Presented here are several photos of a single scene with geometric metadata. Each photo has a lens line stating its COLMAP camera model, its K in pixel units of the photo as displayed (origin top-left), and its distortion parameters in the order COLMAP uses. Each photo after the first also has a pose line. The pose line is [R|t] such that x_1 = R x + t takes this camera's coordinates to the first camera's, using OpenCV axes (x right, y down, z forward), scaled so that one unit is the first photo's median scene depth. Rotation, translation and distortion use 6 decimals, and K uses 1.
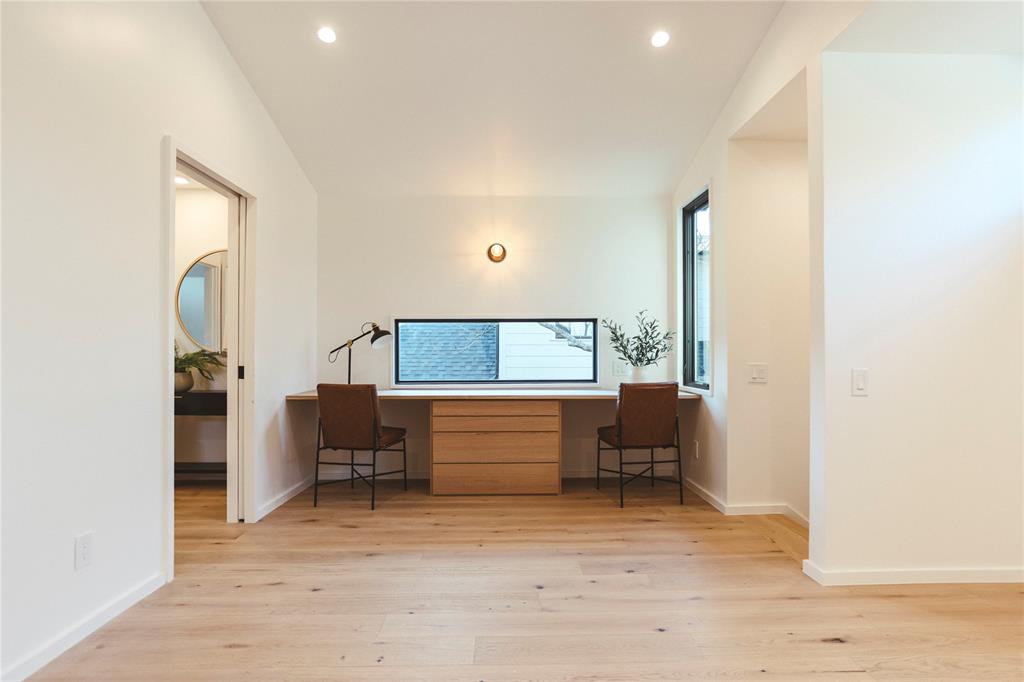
lens RADIAL K [[608.9, 0, 512.0], [0, 608.9, 341.0], [0, 0, 1]] dist [-0.030633, 0.026662]
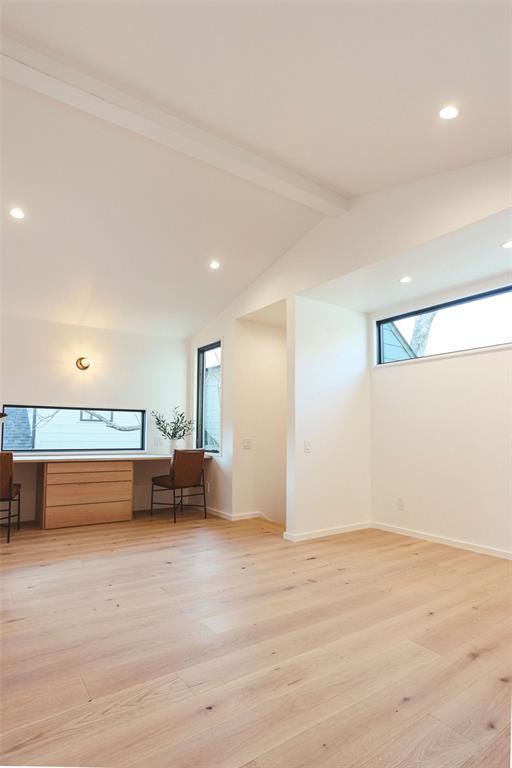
lens RADIAL K [[446.2, 0, 256.0], [0, 446.2, 384.0], [0, 0, 1]] dist [-0.005034, -0.000051]
pose [[0.832370, 0.071115, 0.549638, -0.317755], [-0.025150, 0.995559, -0.090724, -0.006530], [-0.553649, 0.061692, 0.830462, -0.175369]]
